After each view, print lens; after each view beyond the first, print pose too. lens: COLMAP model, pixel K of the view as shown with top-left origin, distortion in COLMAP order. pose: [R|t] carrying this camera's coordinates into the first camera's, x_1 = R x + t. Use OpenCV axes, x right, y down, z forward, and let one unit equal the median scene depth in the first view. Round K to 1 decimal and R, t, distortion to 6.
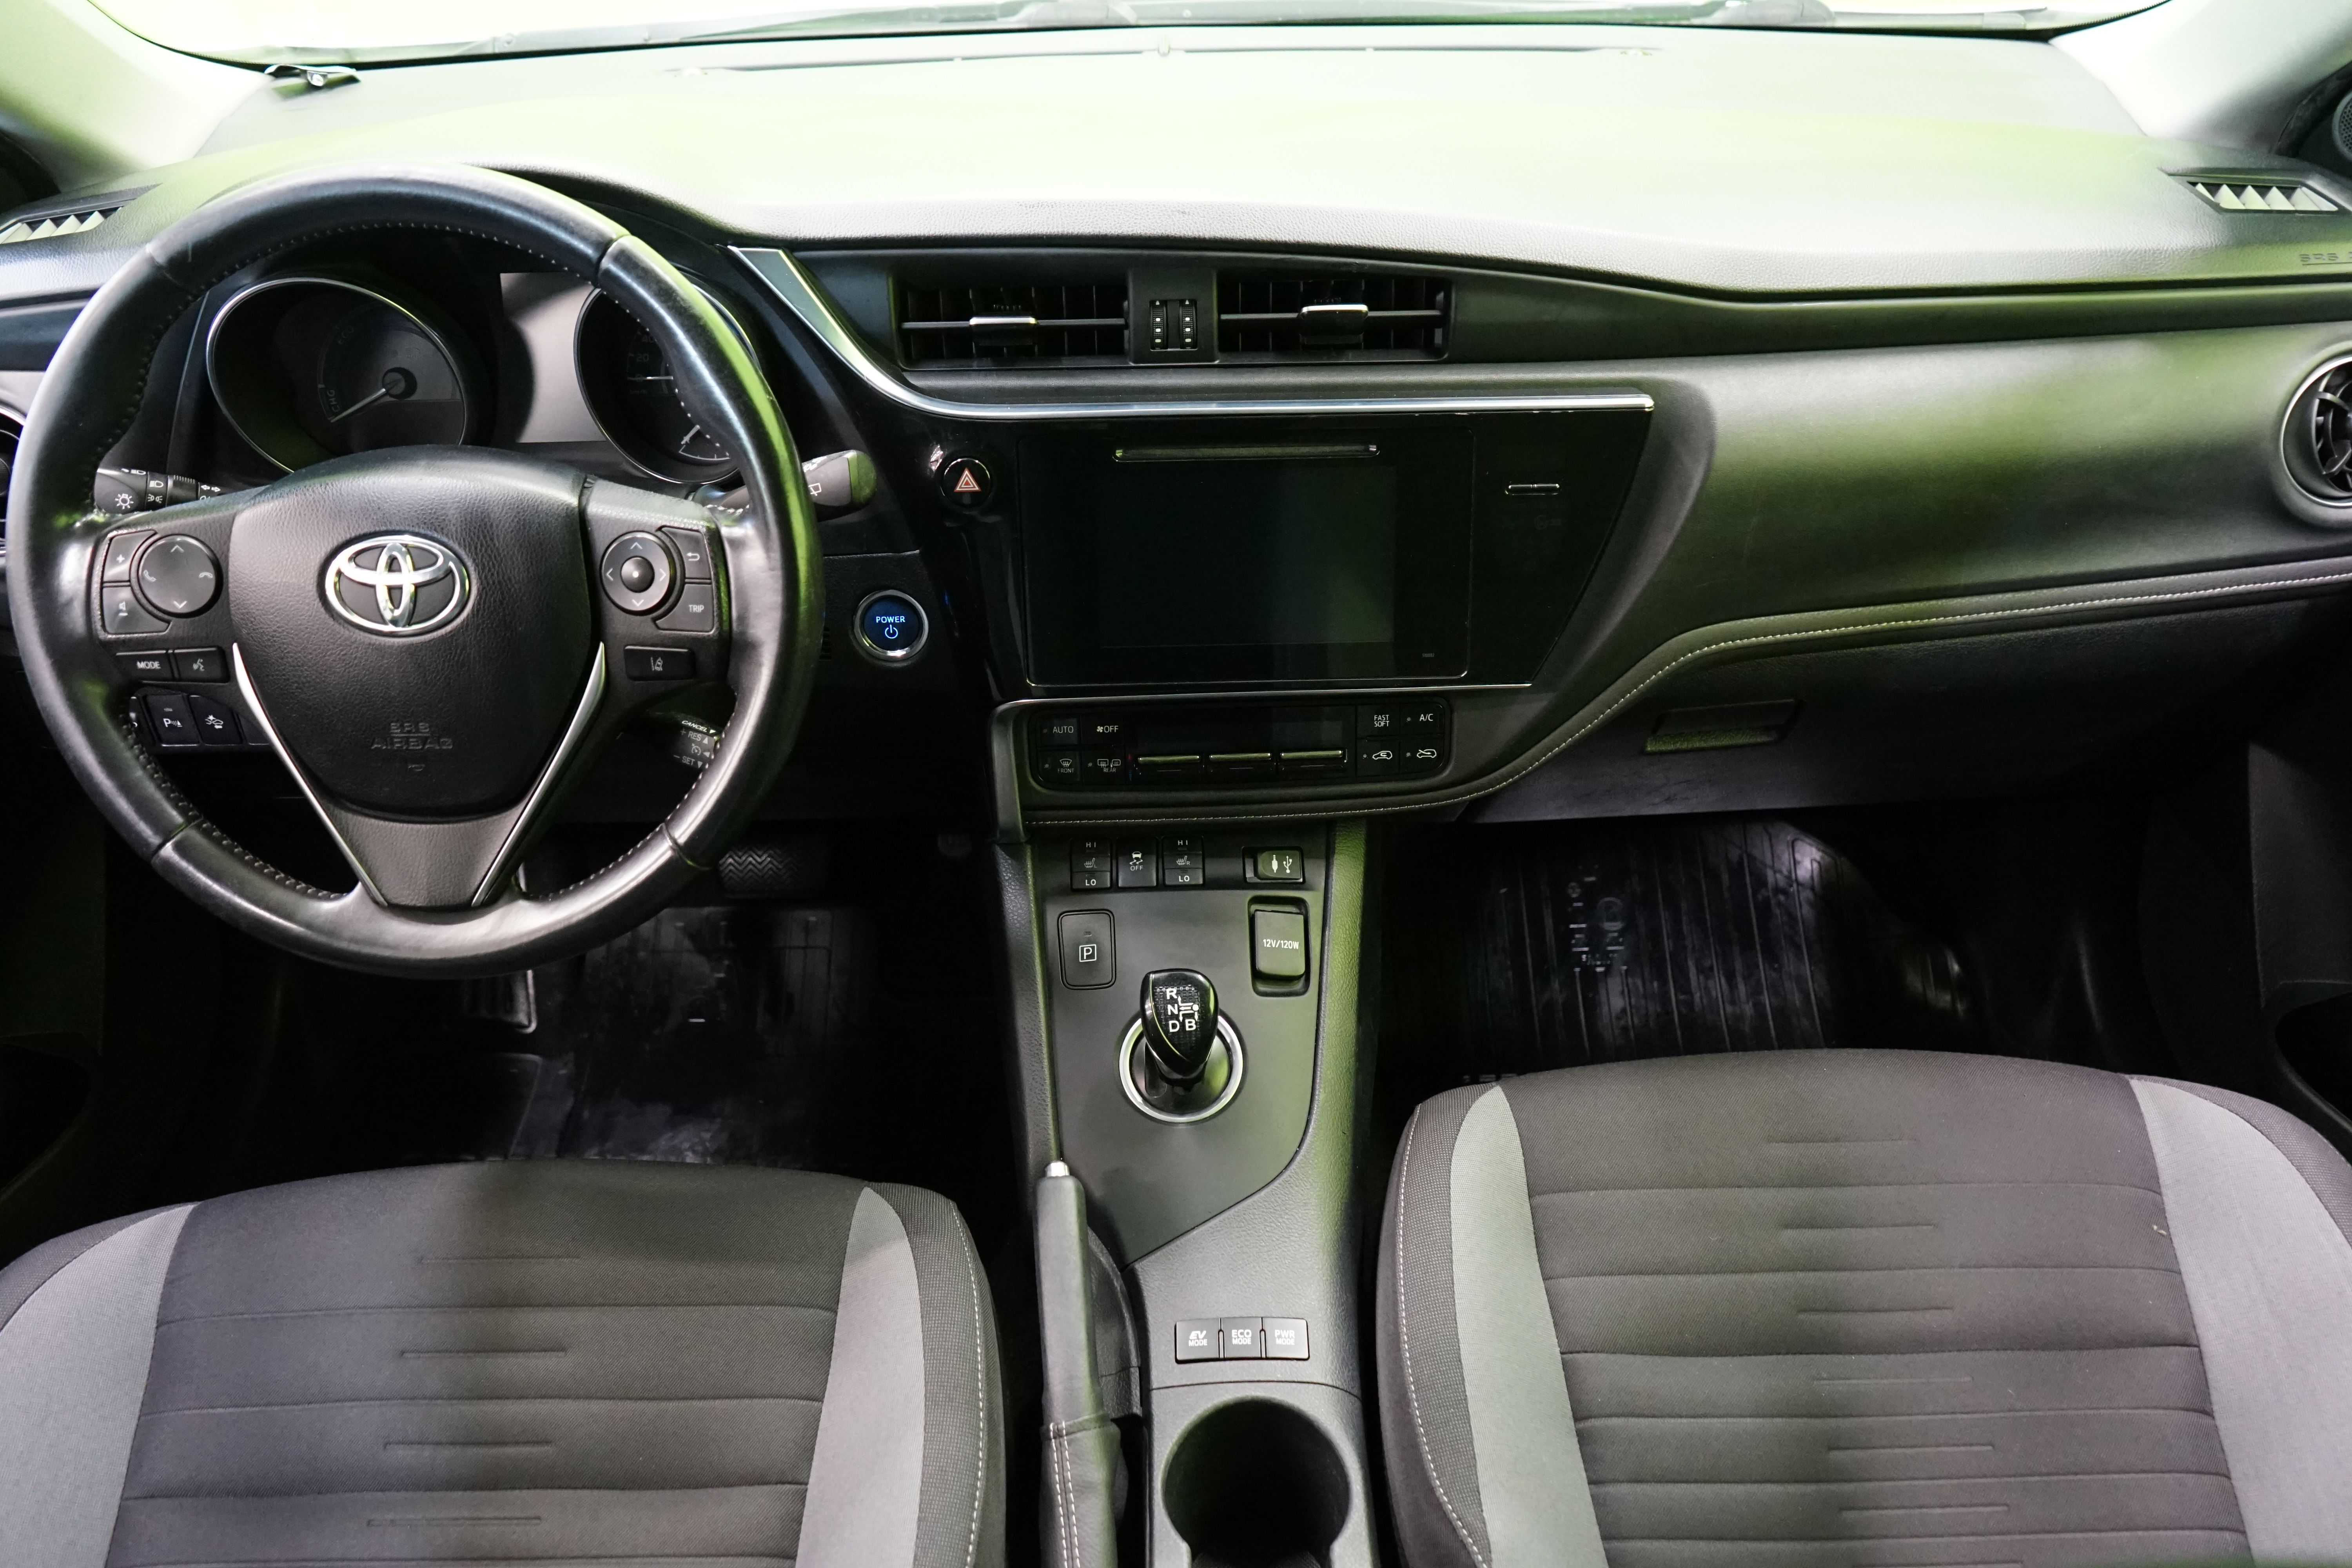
lens RADIAL K [[1887.8, 0, 1176.0], [0, 1887.8, 784.0], [0, 0, 1]] dist [-0.025150, -0.001449]
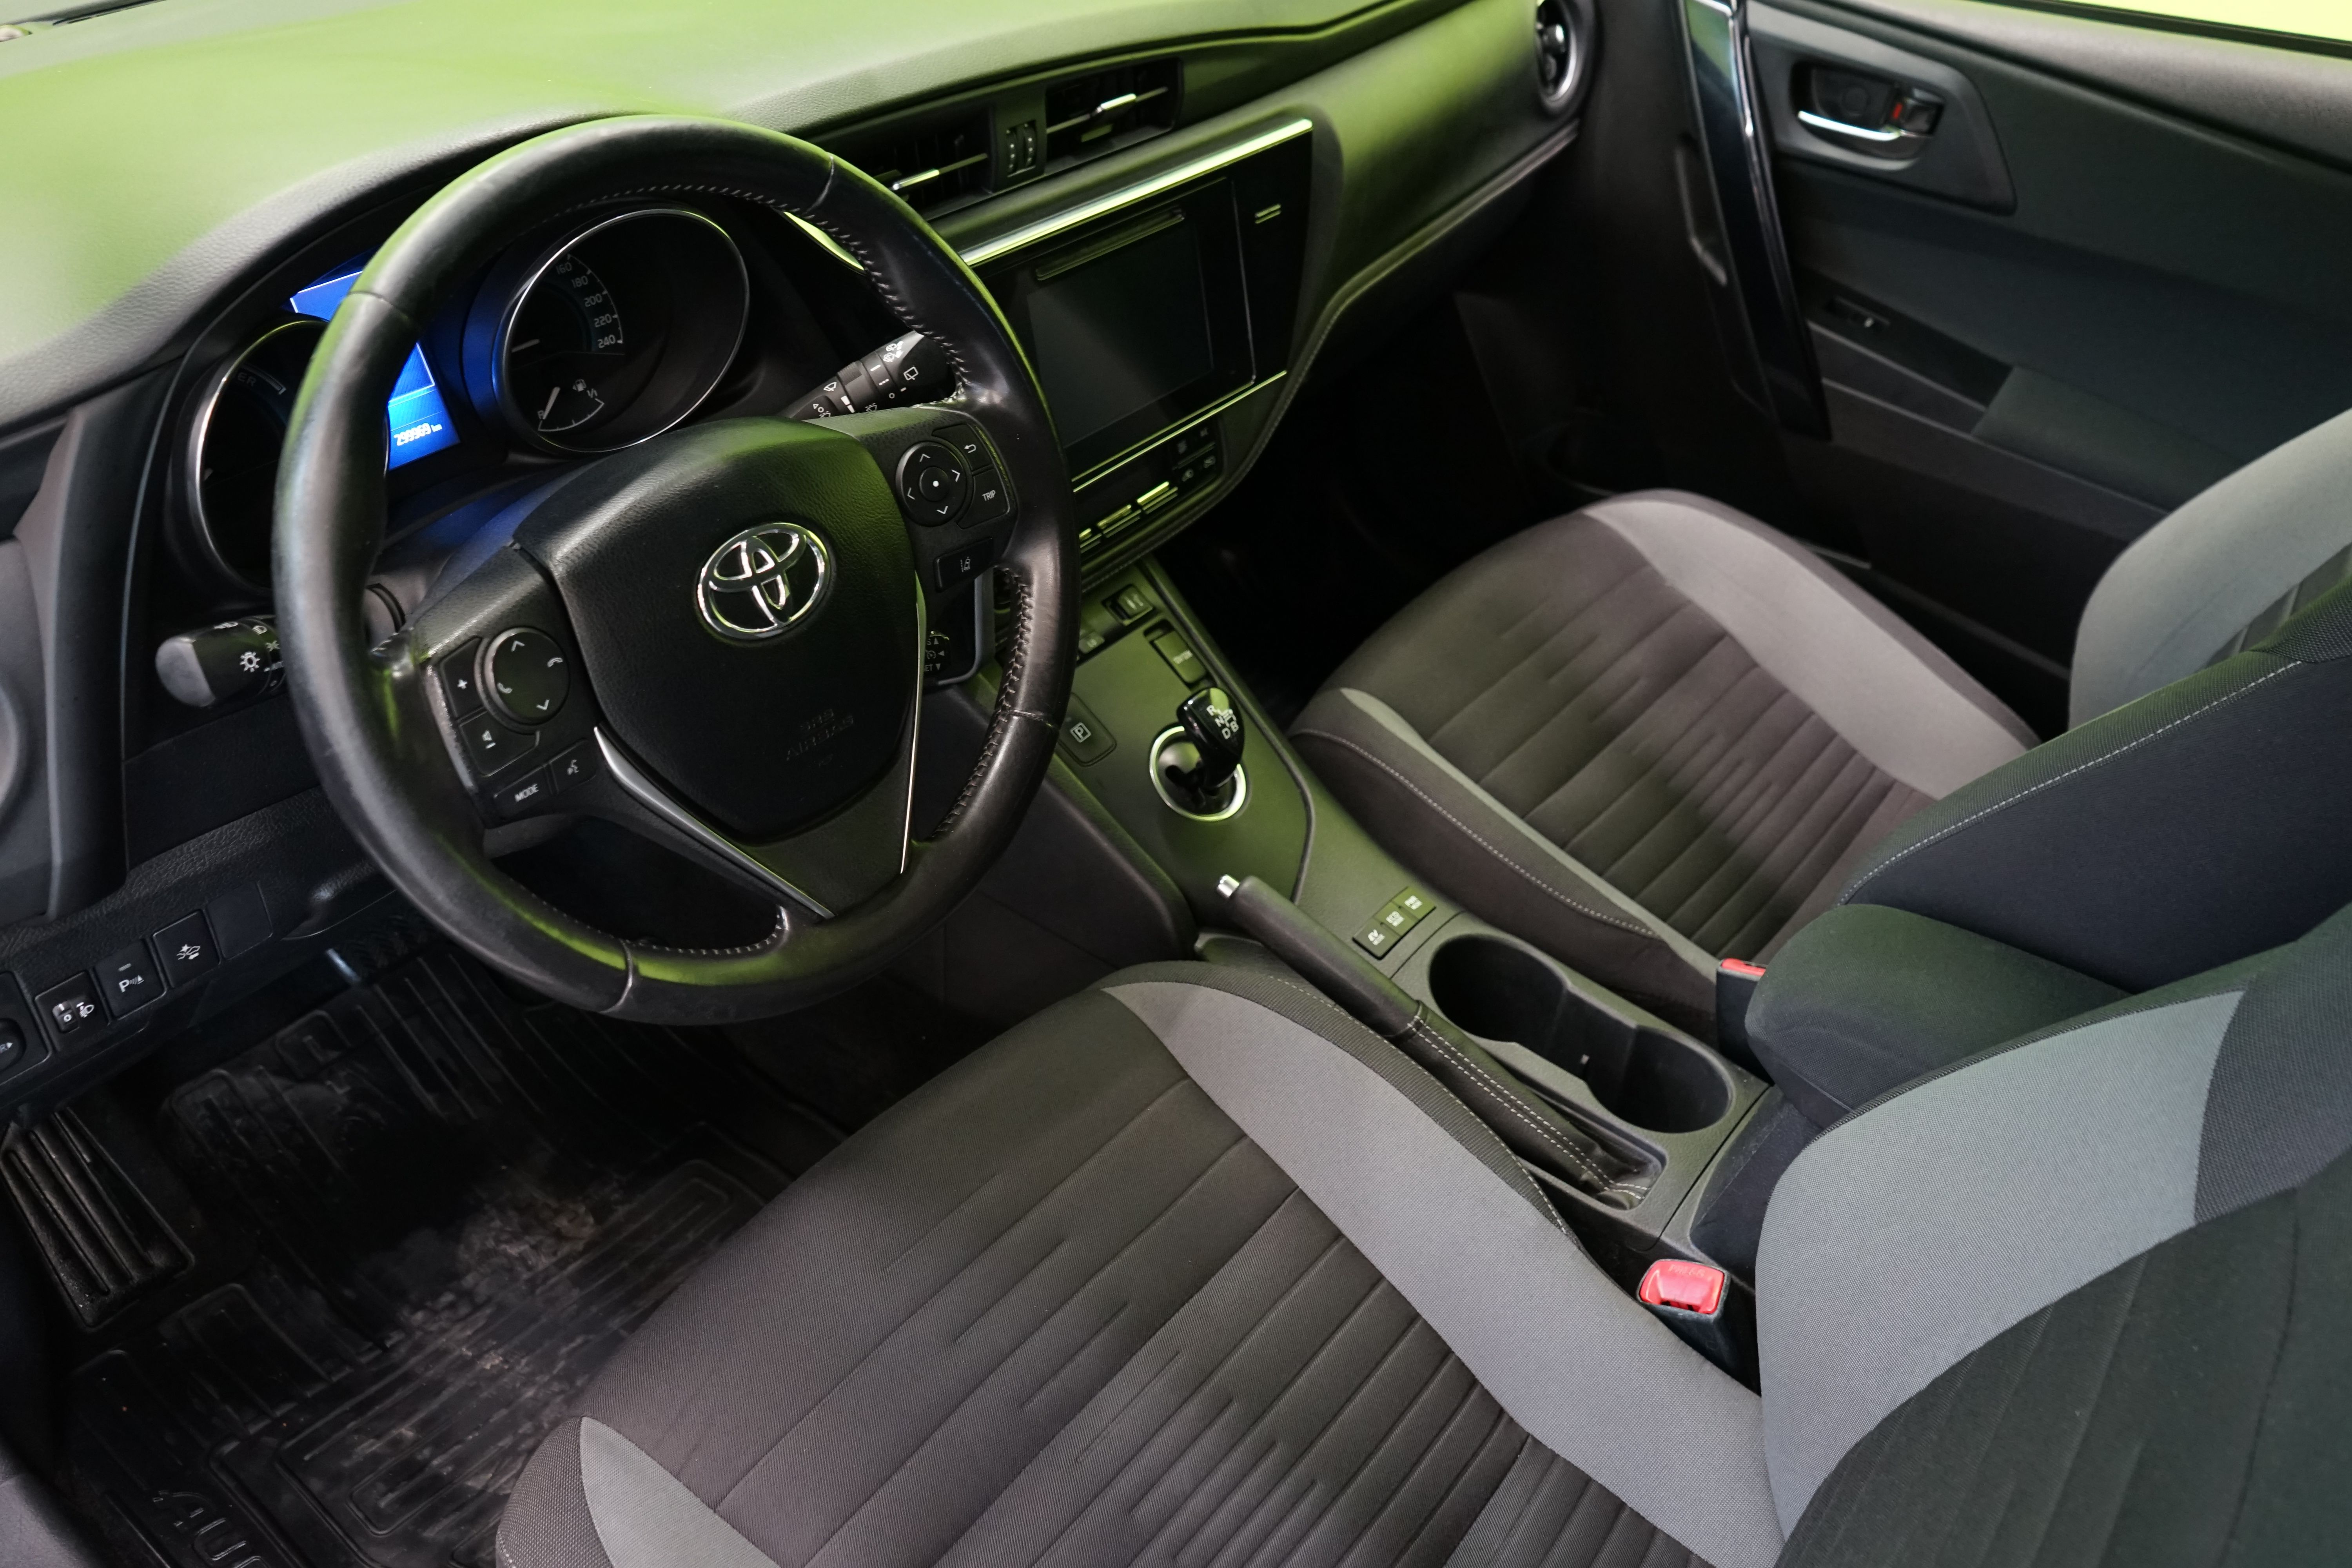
lens RADIAL K [[1887.8, 0, 1176.0], [0, 1887.8, 784.0], [0, 0, 1]] dist [-0.025150, -0.001449]
pose [[0.616211, -0.437240, 0.655061, -0.829949], [0.373566, 0.894488, 0.245642, -0.148589], [-0.693349, 0.093341, 0.714531, 0.190754]]
